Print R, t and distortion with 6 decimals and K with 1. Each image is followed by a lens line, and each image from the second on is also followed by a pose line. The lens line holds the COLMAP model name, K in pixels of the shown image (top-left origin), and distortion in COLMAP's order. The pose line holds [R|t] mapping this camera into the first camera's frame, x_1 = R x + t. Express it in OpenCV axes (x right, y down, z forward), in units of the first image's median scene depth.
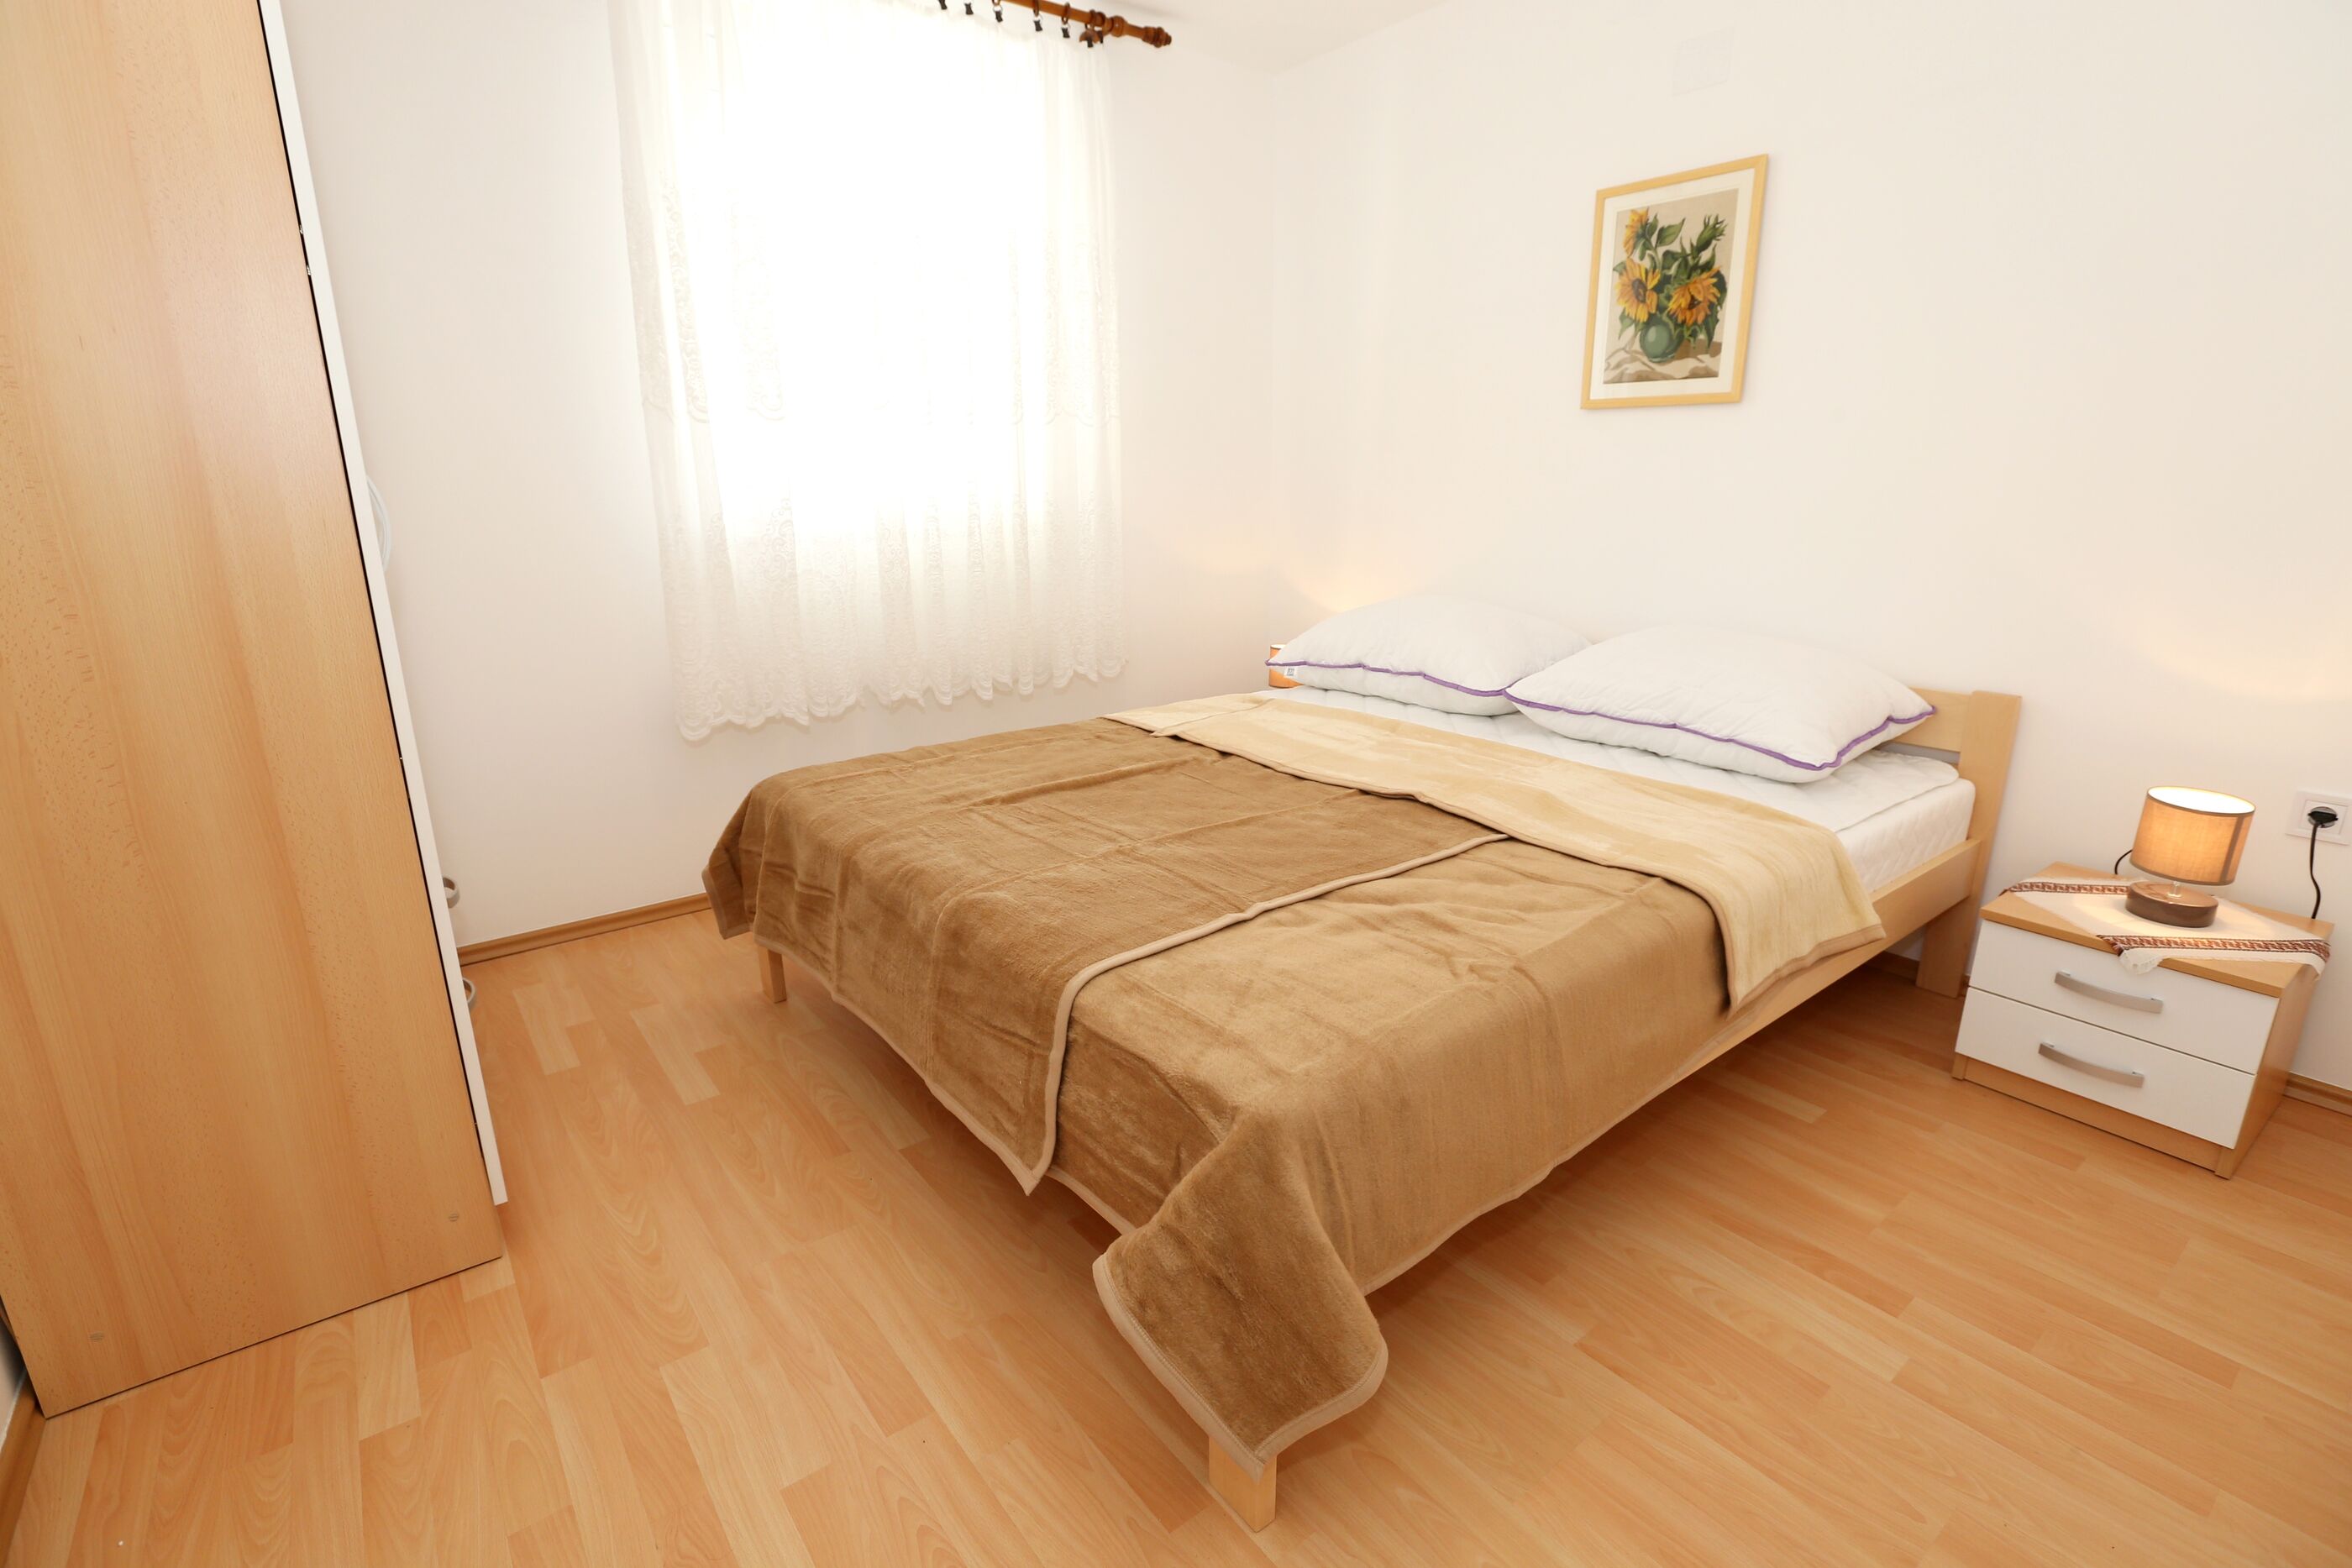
lens RADIAL K [[1138.3, 0, 1190.6], [0, 1138.3, 786.3], [0, 0, 1]] dist [-0.038227, 0.014282]
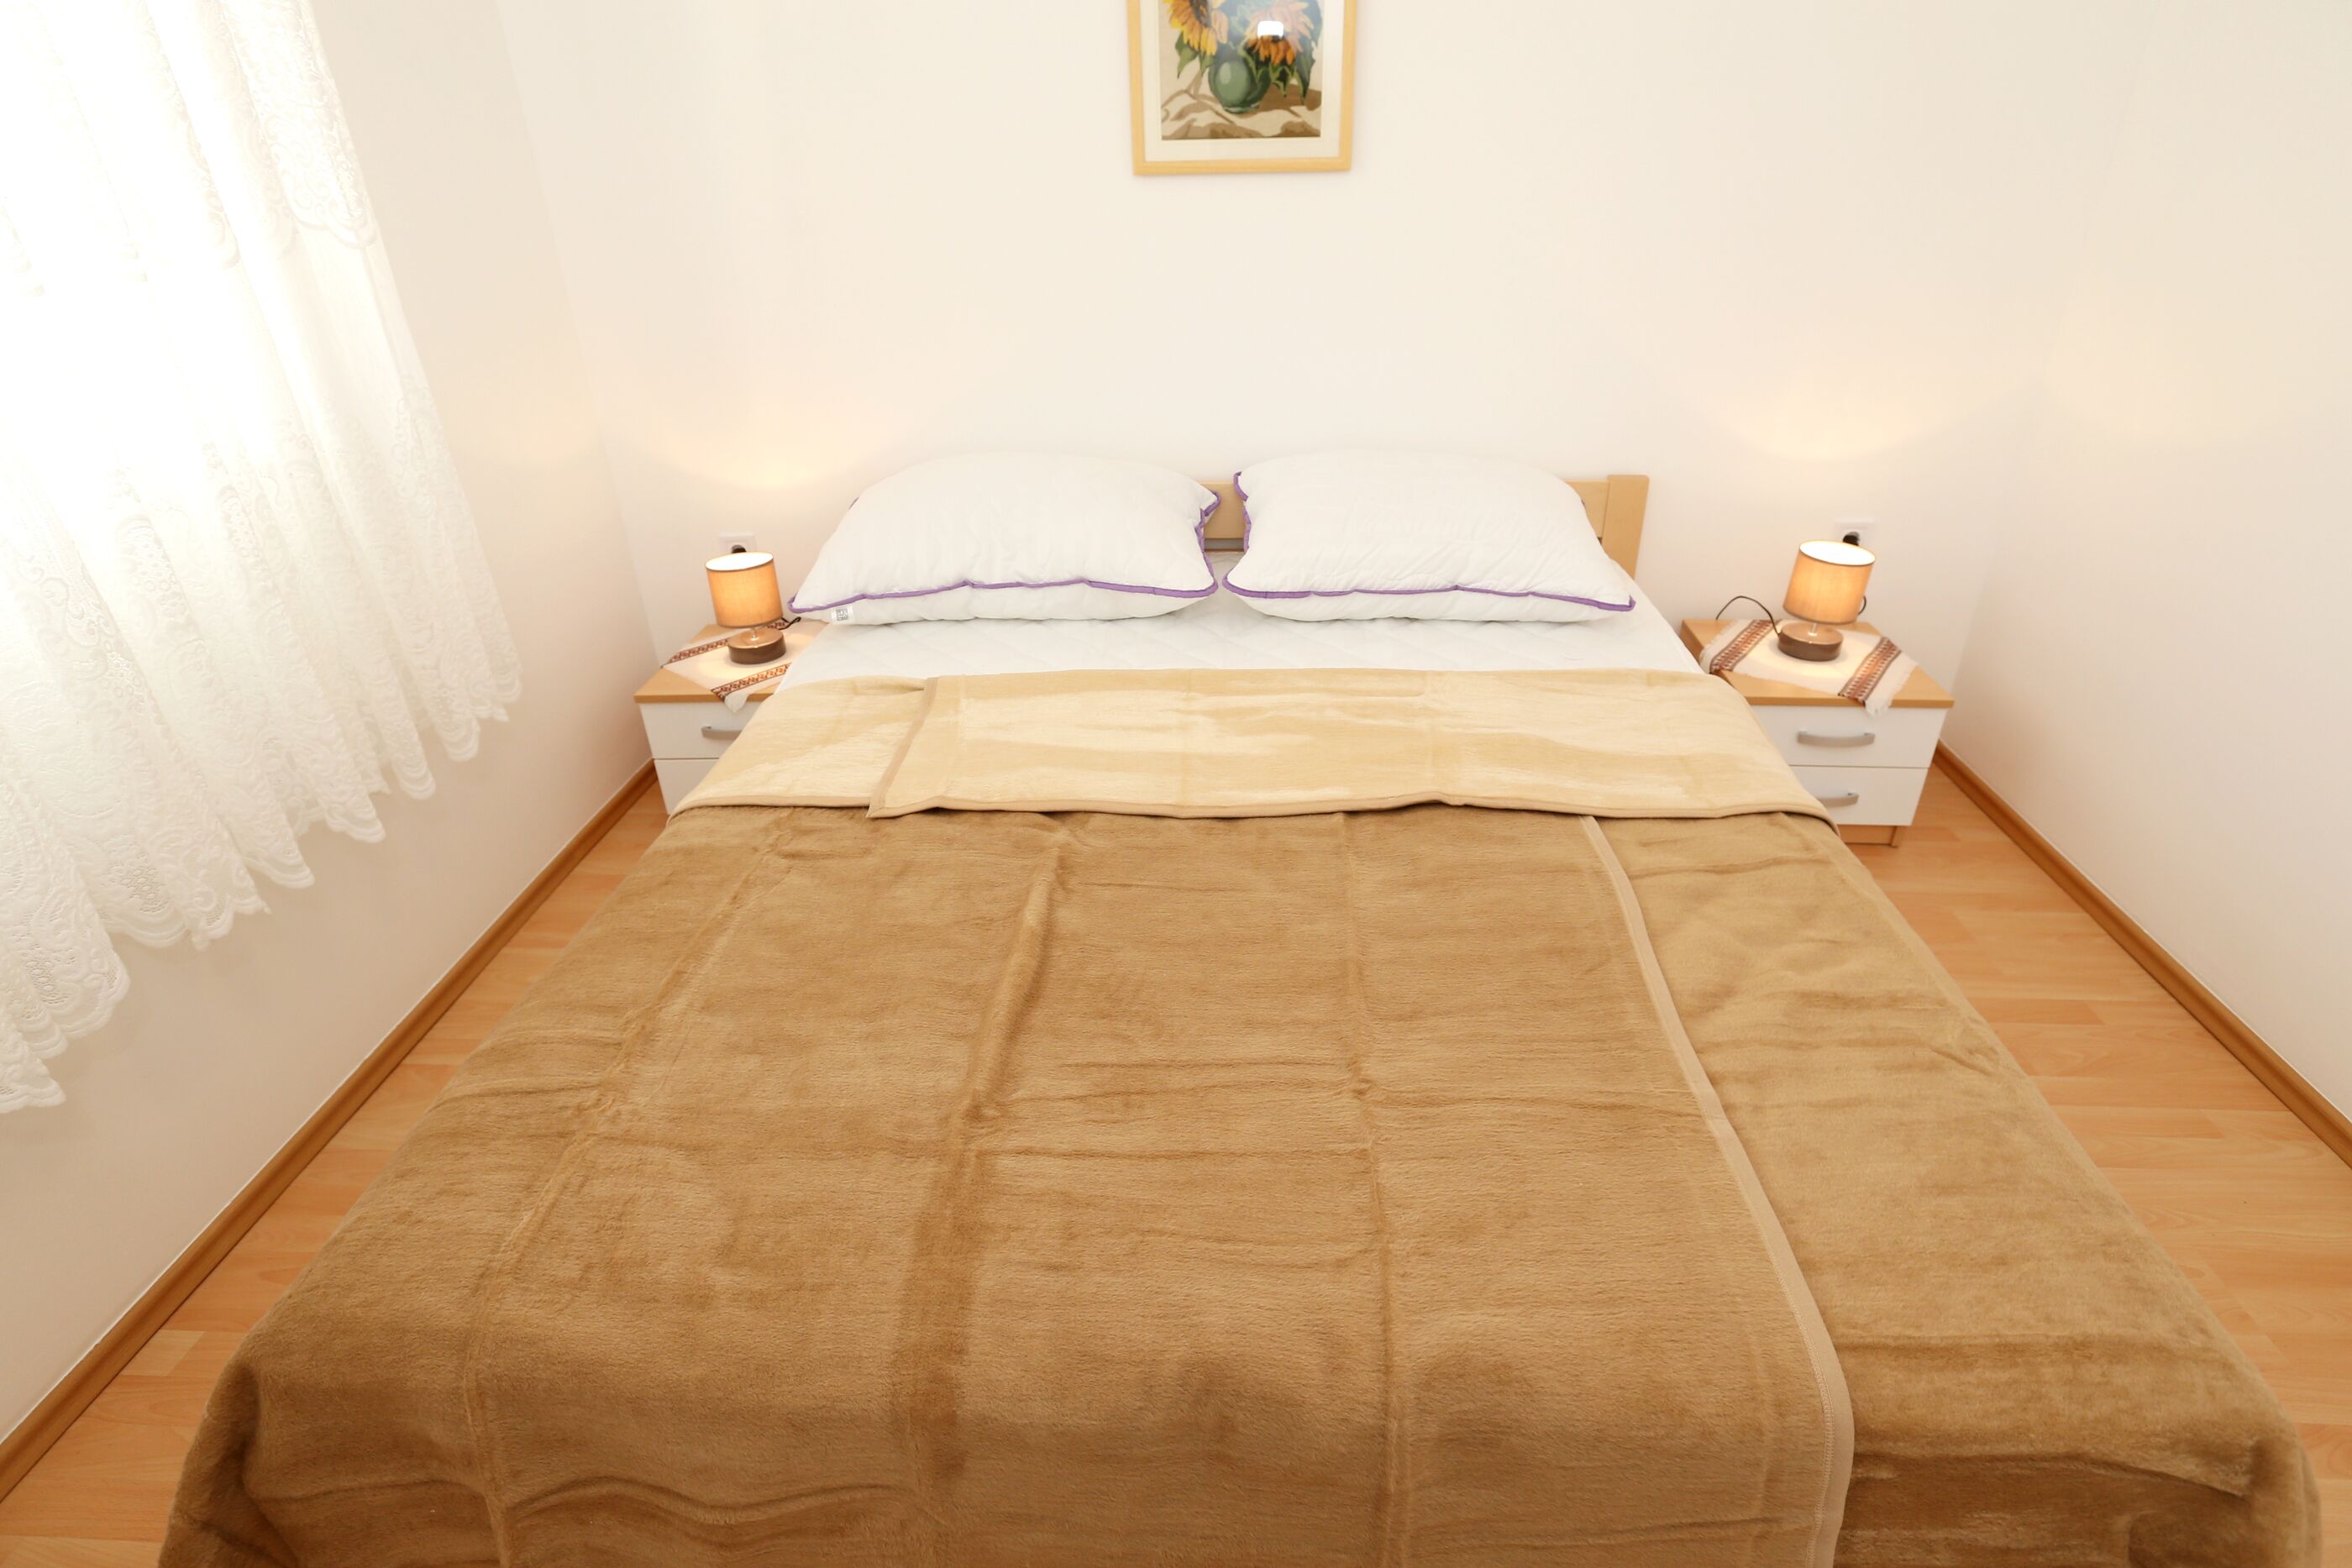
lens RADIAL K [[1226.8, 0, 1172.9], [0, 1226.8, 775.7], [0, 0, 1]] dist [-0.031033, 0.020560]
pose [[0.657811, -0.369694, 0.656210, -0.342356], [0.217934, 0.927405, 0.304014, -0.224057], [-0.720964, -0.056973, 0.690626, 0.439019]]
